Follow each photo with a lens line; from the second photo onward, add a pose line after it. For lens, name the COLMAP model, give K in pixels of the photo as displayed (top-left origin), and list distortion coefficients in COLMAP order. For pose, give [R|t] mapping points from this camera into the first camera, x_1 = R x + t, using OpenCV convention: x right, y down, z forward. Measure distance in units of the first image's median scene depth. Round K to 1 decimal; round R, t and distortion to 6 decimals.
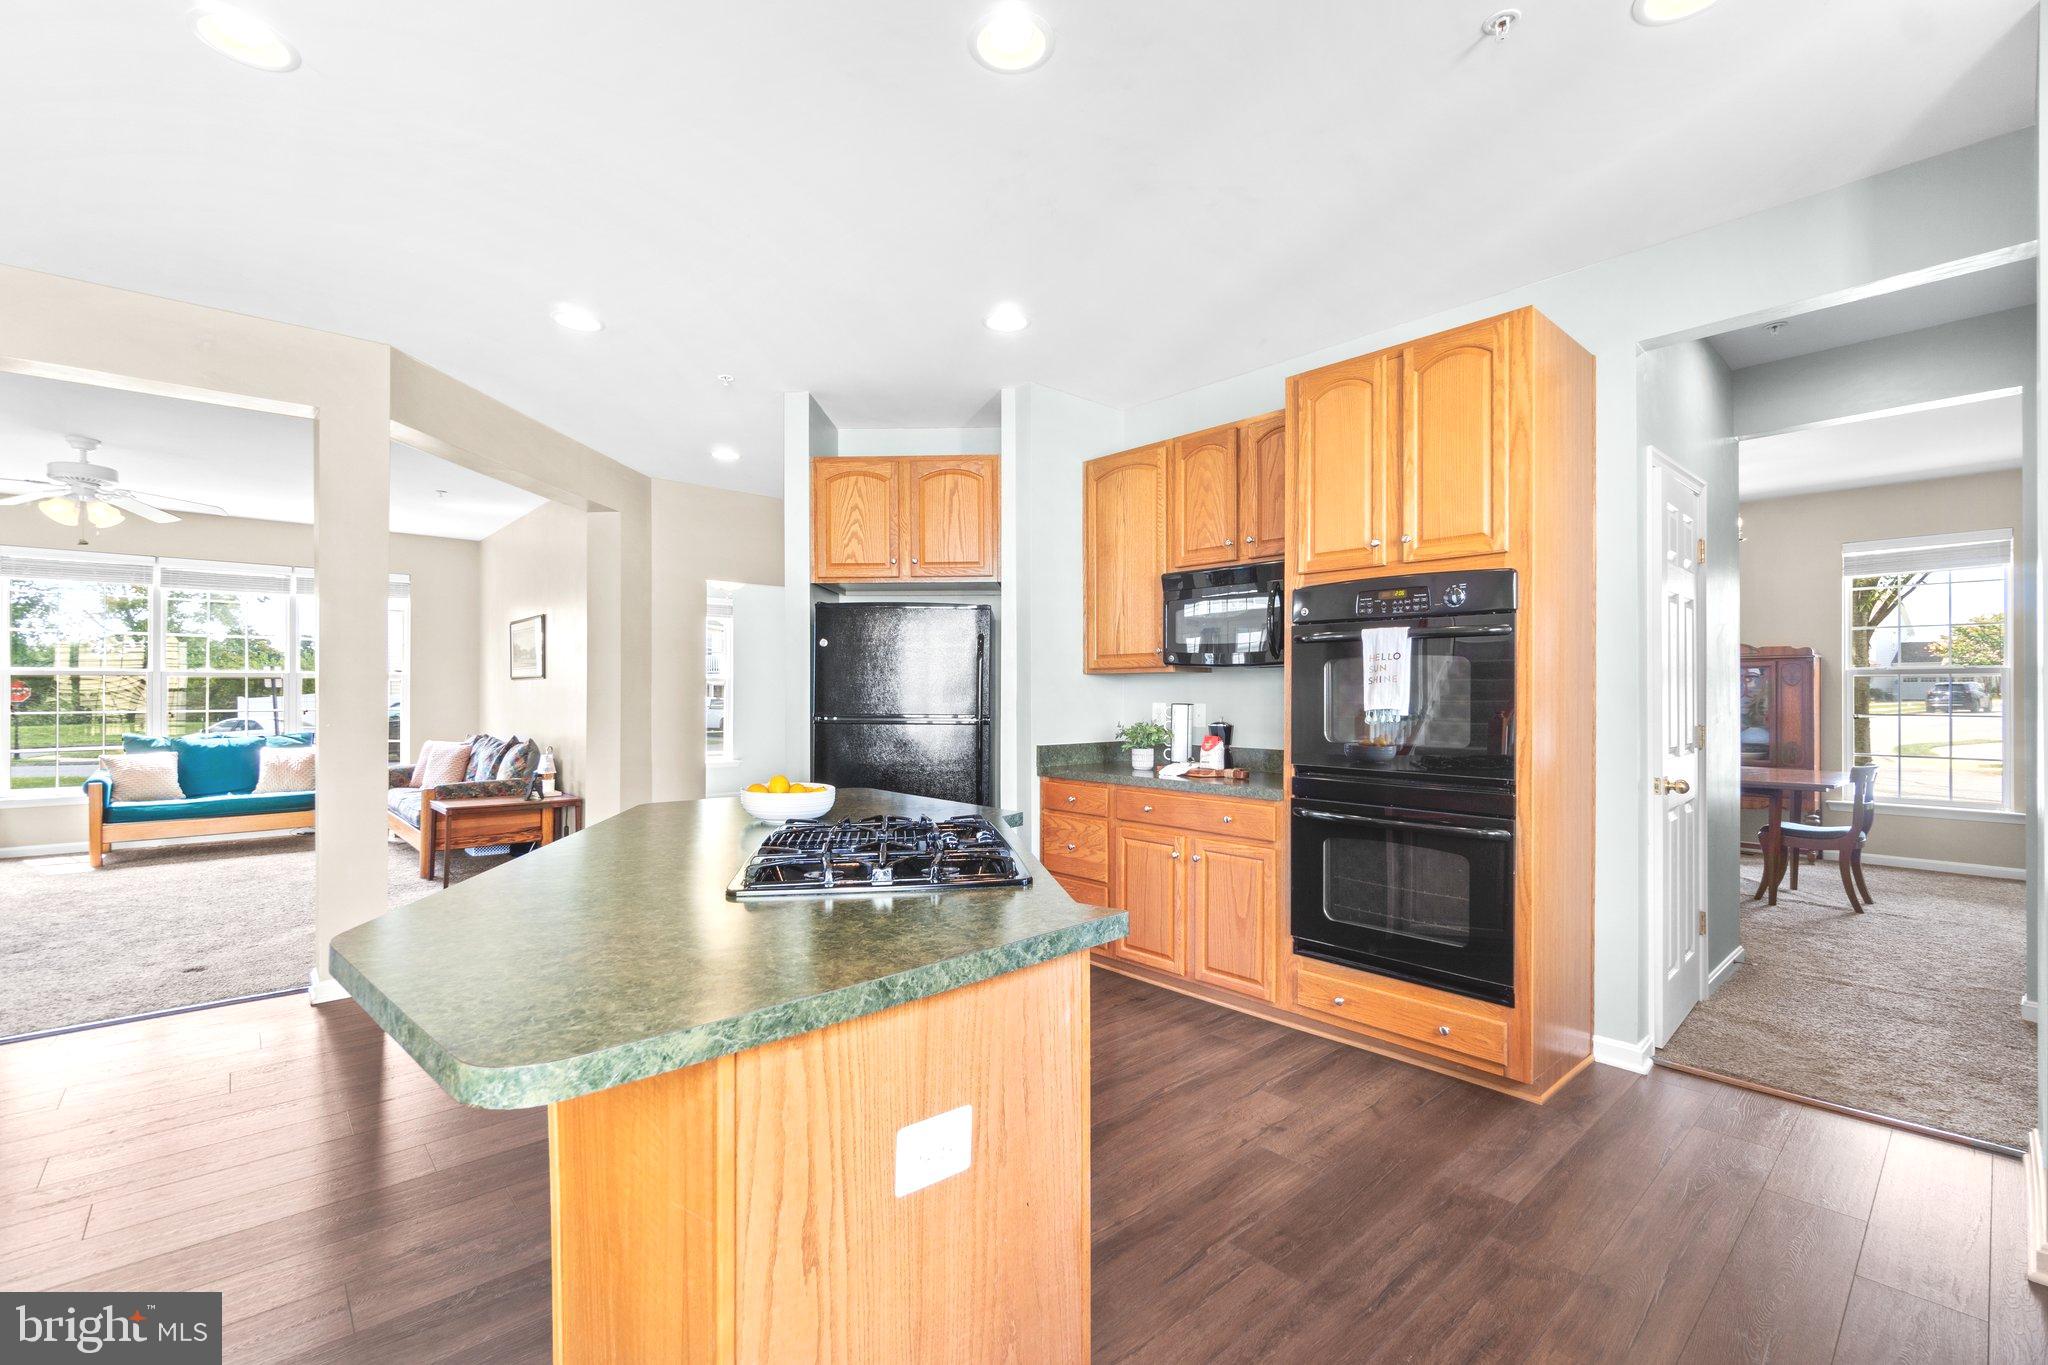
lens RADIAL K [[883.7, 0, 1021.4], [0, 883.7, 683.2], [0, 0, 1]] dist [-0.002907, -0.000047]
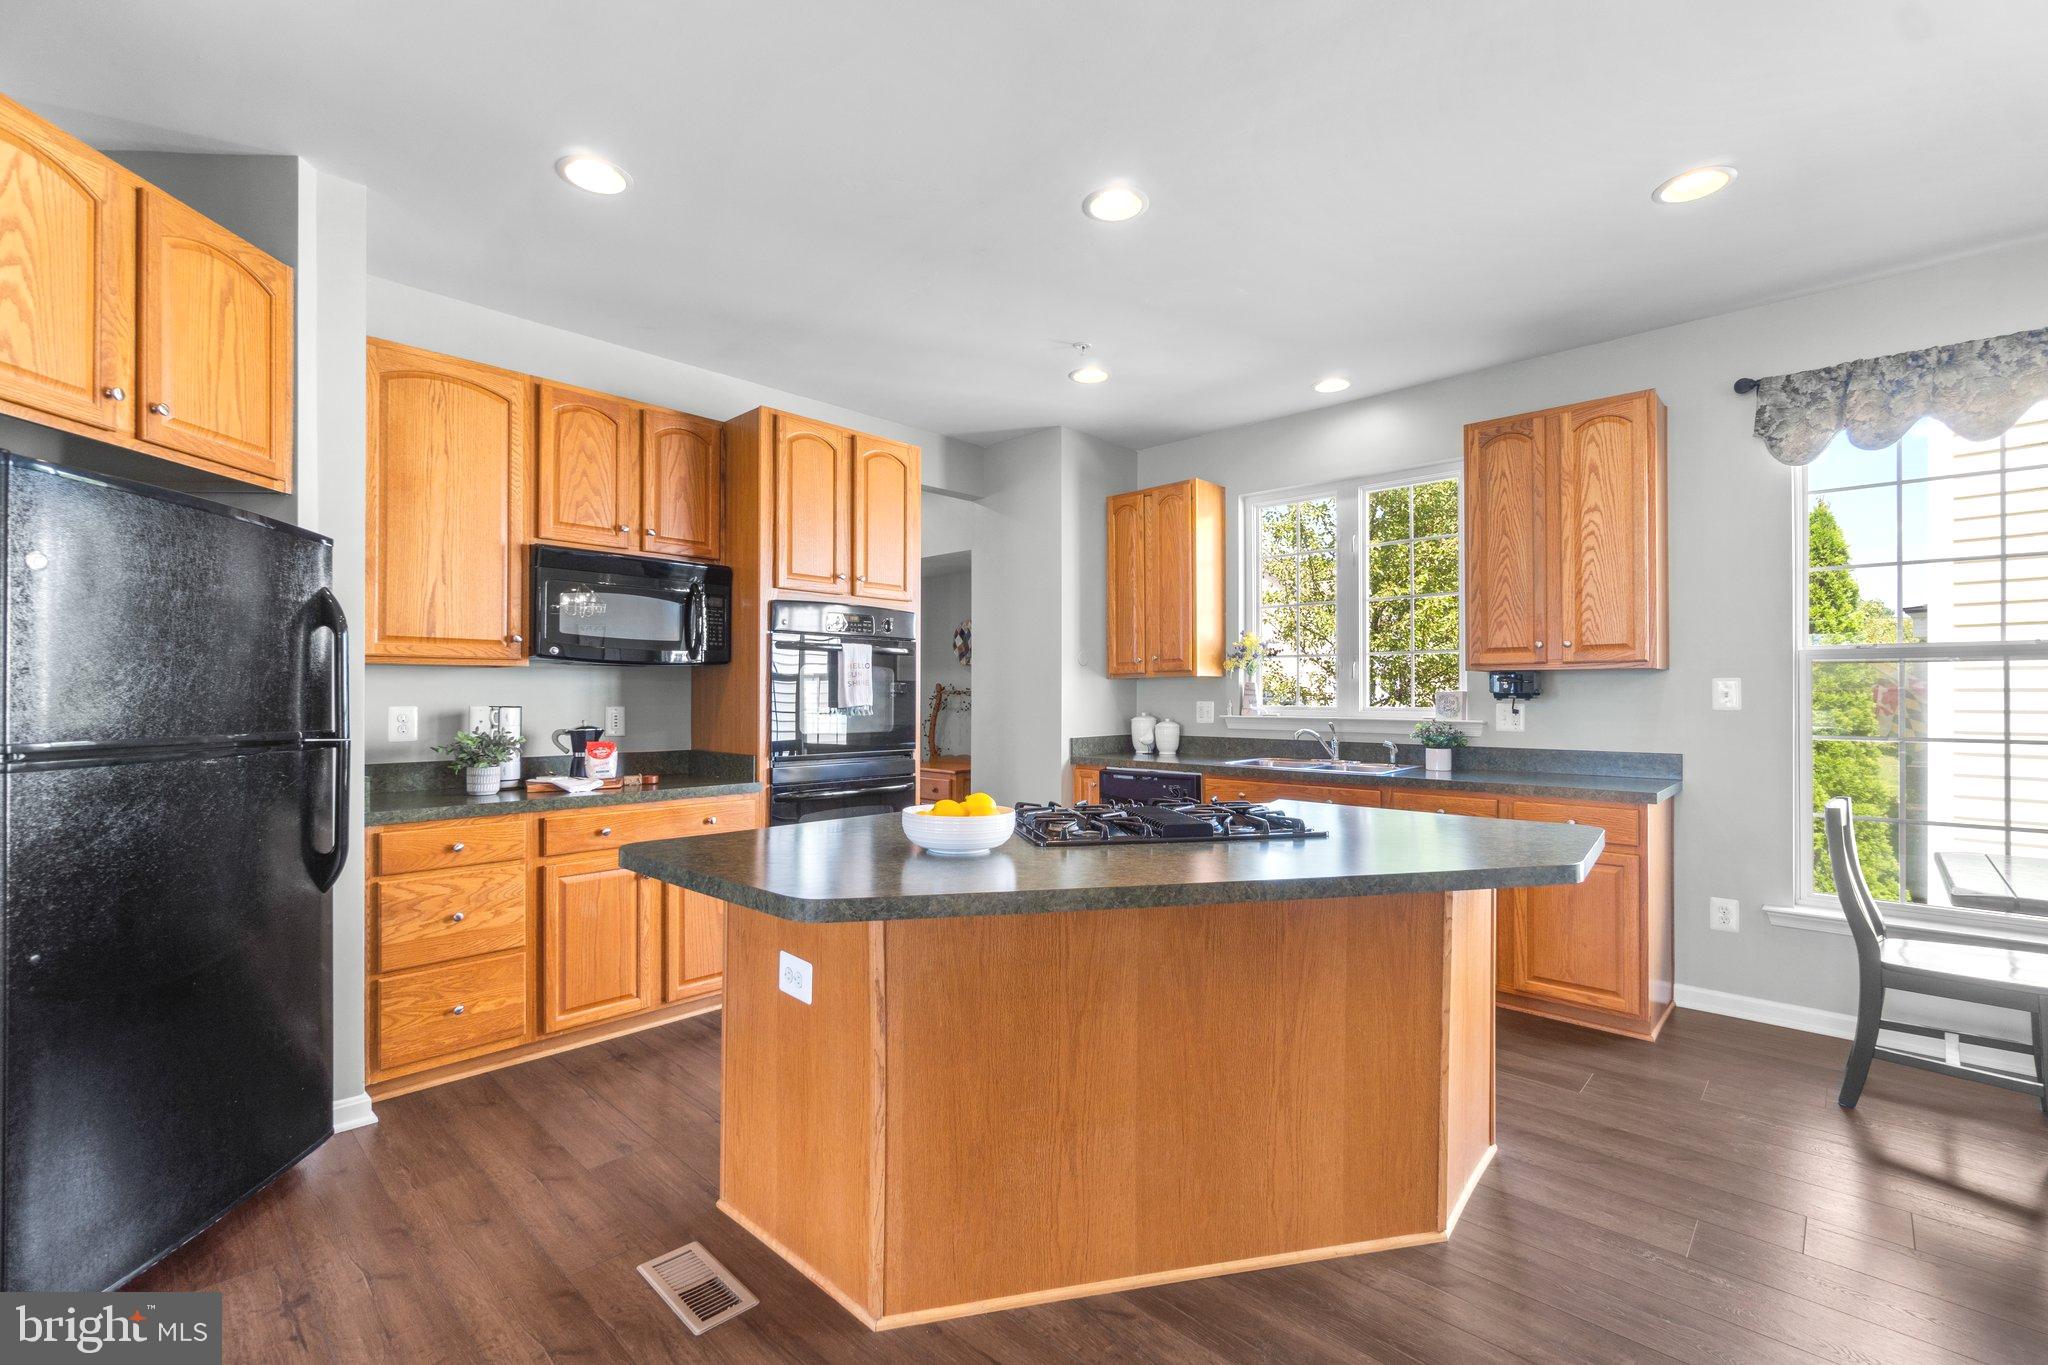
lens RADIAL K [[883.7, 0, 1021.4], [0, 883.7, 683.2], [0, 0, 1]] dist [-0.002907, -0.000047]
pose [[-0.078151, 0.015236, 0.996825, -0.676380], [-0.011864, 0.999798, -0.016211, 0.010117], [-0.996871, -0.013093, -0.077955, 0.632157]]
